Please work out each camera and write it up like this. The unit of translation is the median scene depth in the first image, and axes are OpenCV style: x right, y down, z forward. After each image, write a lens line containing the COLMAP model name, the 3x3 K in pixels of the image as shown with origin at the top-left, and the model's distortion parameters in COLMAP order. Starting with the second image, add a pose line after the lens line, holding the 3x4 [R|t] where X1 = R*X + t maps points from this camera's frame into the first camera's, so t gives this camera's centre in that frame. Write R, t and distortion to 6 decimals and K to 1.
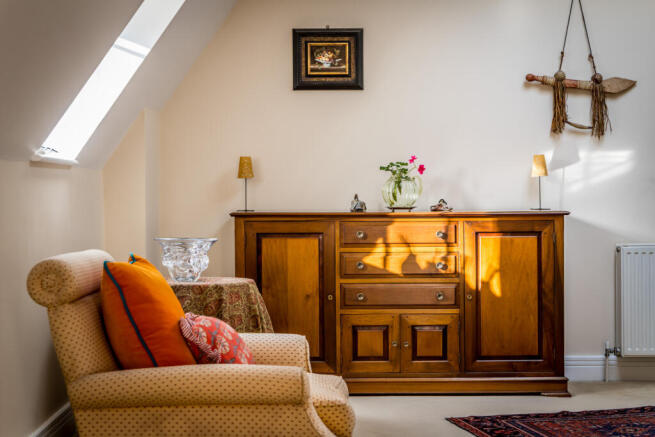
lens RADIAL K [[1037.7, 0, 327.5], [0, 1037.7, 218.5], [0, 0, 1]] dist [0.116201, 0.003460]
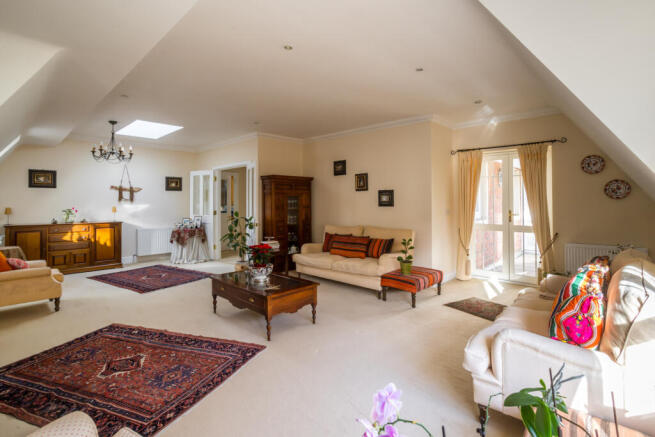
lens RADIAL K [[323.1, 0, 326.0], [0, 323.1, 199.7], [0, 0, 1]] dist [-0.002878, 0.000291]
pose [[0.710501, 0.010976, 0.703610, -0.088855], [0.010026, 0.999619, -0.025717, -0.051164], [-0.703624, 0.025326, 0.710121, -0.433148]]
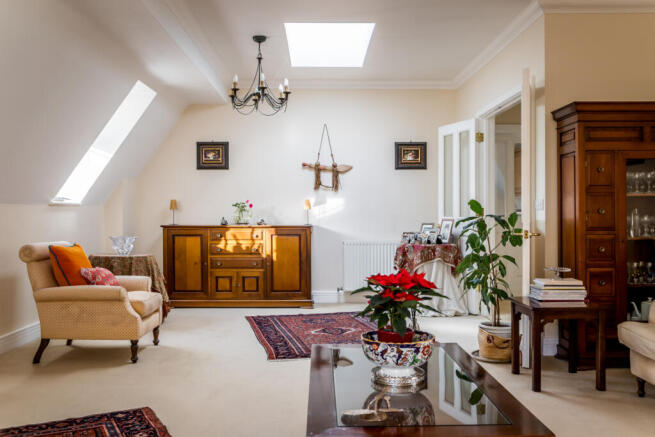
lens RADIAL K [[587.8, 0, 327.5], [0, 587.8, 218.5], [0, 0, 1]] dist [-0.012843, -0.006653]
pose [[0.999972, 0.004540, -0.005916, 0.268721], [-0.004615, 0.999908, -0.012733, -0.005808], [0.005857, 0.012760, 0.999901, -0.253954]]
